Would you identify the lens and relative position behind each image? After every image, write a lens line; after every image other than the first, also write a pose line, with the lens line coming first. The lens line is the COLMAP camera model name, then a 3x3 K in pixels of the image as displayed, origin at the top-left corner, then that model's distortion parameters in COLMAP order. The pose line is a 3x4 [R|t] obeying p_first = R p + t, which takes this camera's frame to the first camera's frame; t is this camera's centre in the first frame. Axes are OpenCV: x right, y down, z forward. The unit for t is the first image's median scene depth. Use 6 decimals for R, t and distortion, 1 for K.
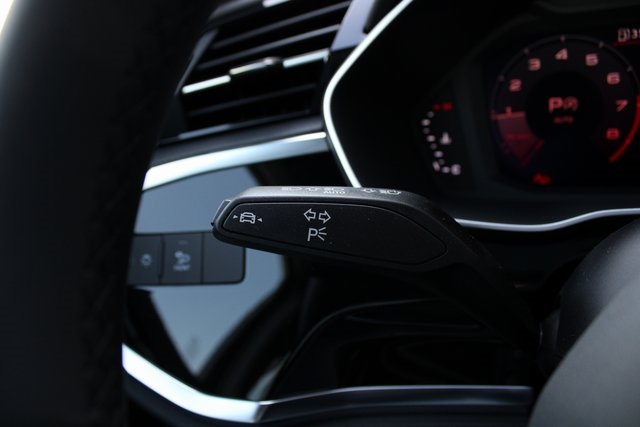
lens RADIAL K [[535.4, 0, 320.0], [0, 535.4, 213.5], [0, 0, 1]] dist [-0.158037, 0.133333]
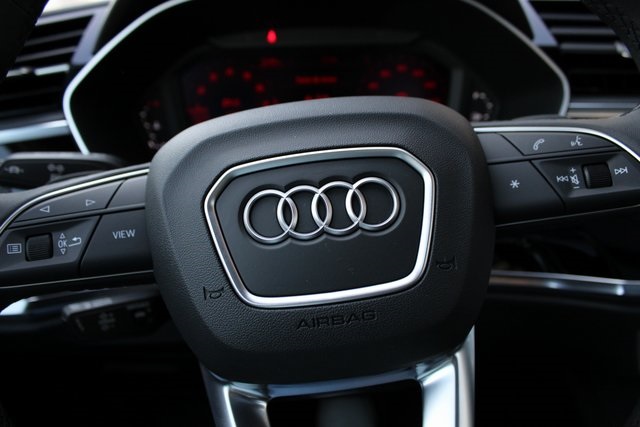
lens RADIAL K [[535.4, 0, 320.0], [0, 535.4, 213.5], [0, 0, 1]] dist [-0.158037, 0.133333]
pose [[0.915833, -0.042130, 0.399343, 0.068026], [0.031931, 0.998972, 0.032162, 0.082776], [-0.400287, -0.016704, 0.916237, -0.614199]]
